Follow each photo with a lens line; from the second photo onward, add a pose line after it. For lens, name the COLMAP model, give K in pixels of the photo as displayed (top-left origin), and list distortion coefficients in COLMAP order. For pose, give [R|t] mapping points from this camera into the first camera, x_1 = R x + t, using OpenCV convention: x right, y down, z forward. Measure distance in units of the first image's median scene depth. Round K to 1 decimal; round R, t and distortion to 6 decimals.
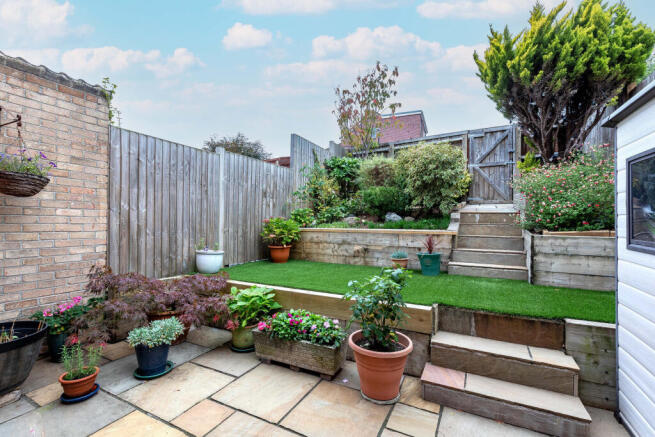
lens RADIAL K [[302.1, 0, 329.0], [0, 302.1, 214.4], [0, 0, 1]] dist [-0.000894, 0.000190]
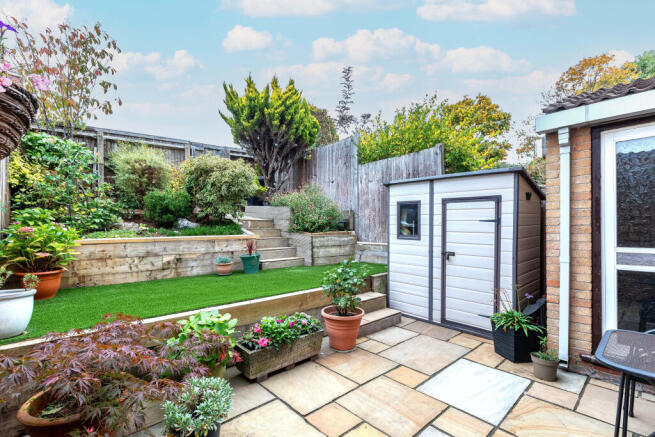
lens RADIAL K [[302.1, 0, 329.0], [0, 302.1, 214.4], [0, 0, 1]] dist [-0.000894, 0.000190]
pose [[0.337431, 0.028319, 0.940924, -0.581350], [-0.018671, 0.999552, -0.023388, -0.005758], [-0.941165, -0.009677, 0.337808, 0.272573]]
